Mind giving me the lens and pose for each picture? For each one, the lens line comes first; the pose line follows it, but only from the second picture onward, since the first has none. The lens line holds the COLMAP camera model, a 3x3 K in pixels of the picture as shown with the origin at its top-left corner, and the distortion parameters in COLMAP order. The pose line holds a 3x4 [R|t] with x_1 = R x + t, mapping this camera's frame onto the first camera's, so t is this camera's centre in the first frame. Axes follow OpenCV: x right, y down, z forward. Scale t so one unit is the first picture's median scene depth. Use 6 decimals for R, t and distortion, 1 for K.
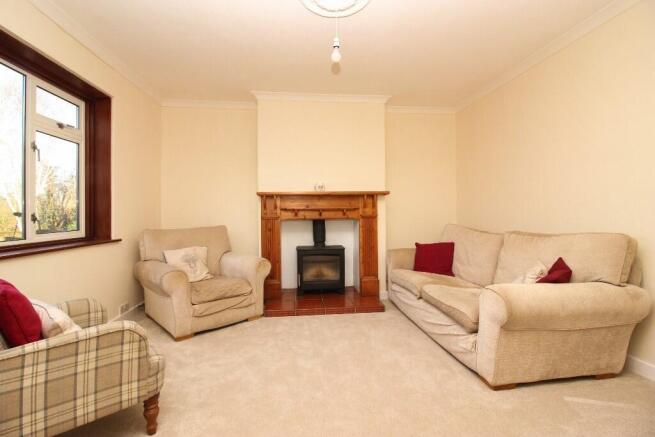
lens RADIAL K [[302.3, 0, 324.1], [0, 302.3, 210.9], [0, 0, 1]] dist [0.000423, -0.014017]
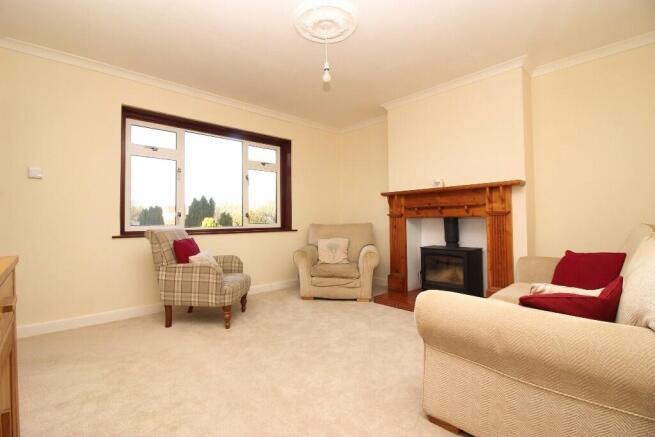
lens RADIAL K [[302.3, 0, 324.1], [0, 302.3, 210.9], [0, 0, 1]] dist [0.000423, -0.014017]
pose [[0.603174, -0.021811, -0.797311, 0.571167], [0.009064, 0.999749, -0.020492, 0.026701], [0.797558, 0.005133, 0.603220, 0.152926]]
